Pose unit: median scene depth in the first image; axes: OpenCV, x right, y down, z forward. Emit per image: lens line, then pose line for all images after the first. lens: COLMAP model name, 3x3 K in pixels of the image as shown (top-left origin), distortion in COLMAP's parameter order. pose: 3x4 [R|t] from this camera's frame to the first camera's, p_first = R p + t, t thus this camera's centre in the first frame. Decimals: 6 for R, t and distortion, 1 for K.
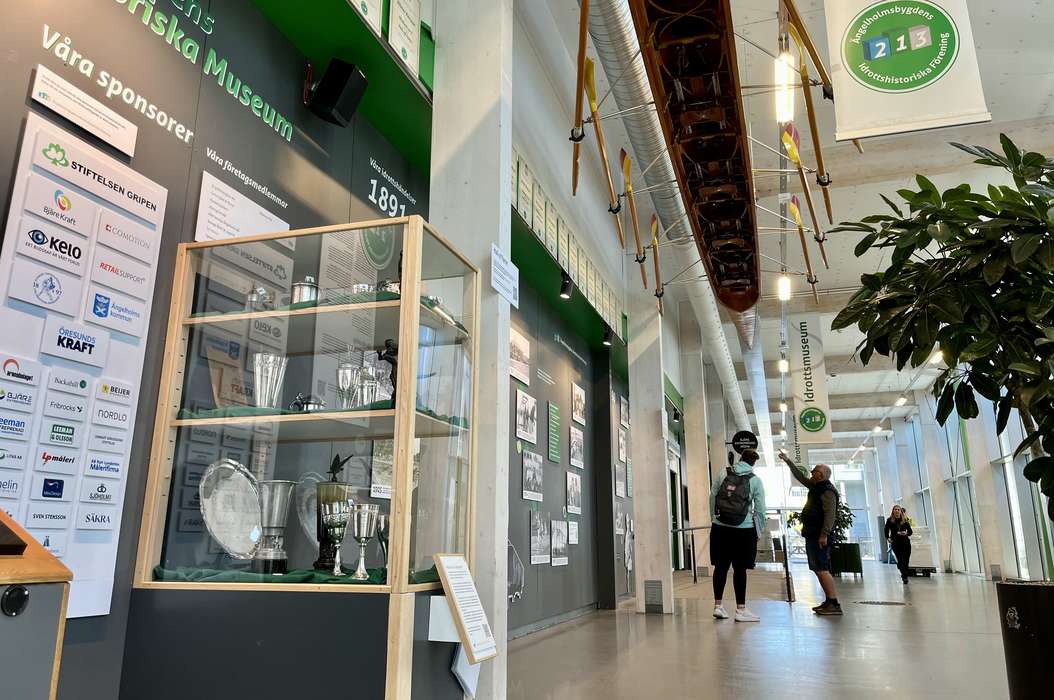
lens RADIAL K [[777.7, 0, 524.4], [0, 777.7, 322.2], [0, 0, 1]] dist [0.051907, -0.060884]
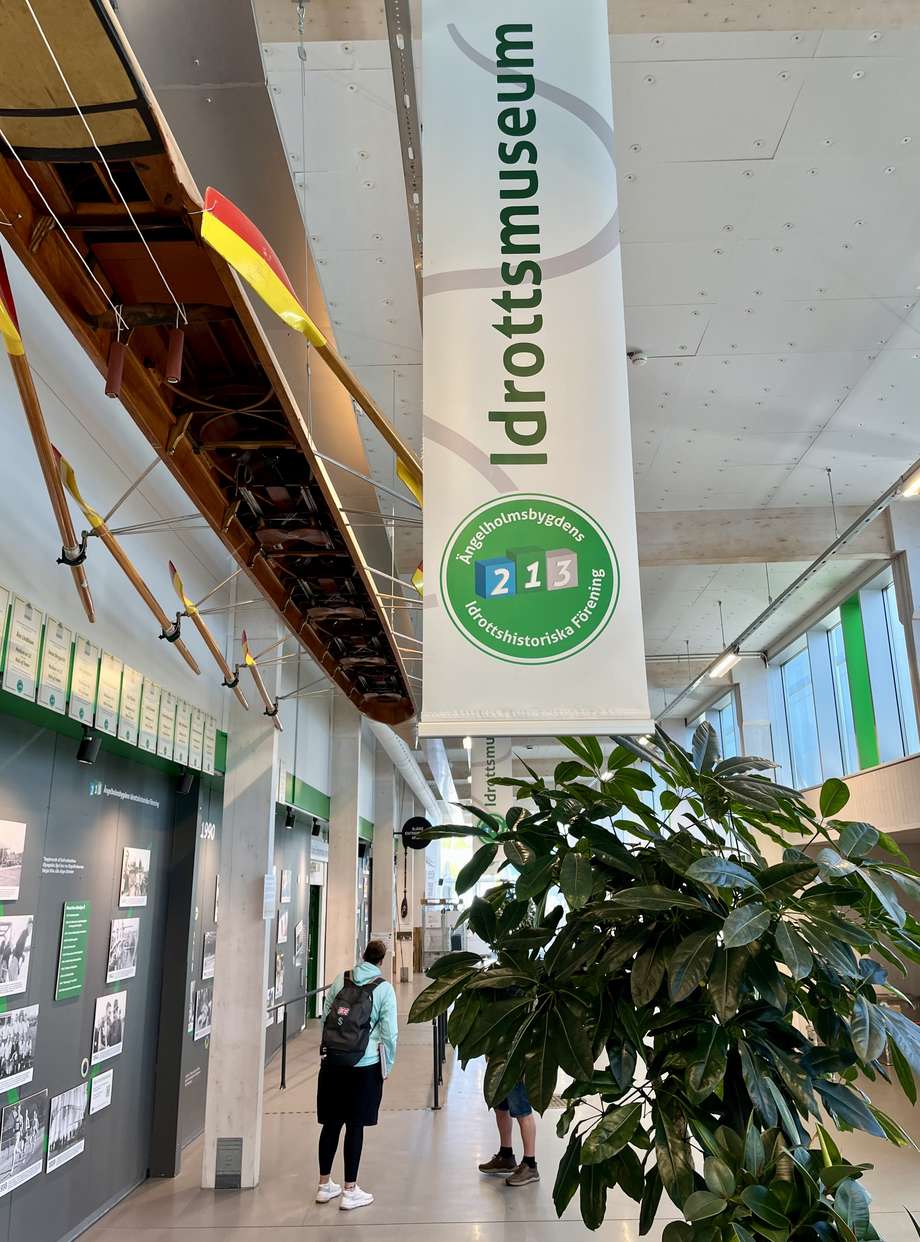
lens RADIAL K [[989.1, 0, 469.9], [0, 989.1, 622.2], [0, 0, 1]] dist [0.042536, 0.003418]
pose [[0.955248, 0.059531, 0.289754, 0.215595], [-0.059834, 0.998178, -0.007821, -0.310517], [-0.289692, -0.009866, 0.957069, 0.287687]]
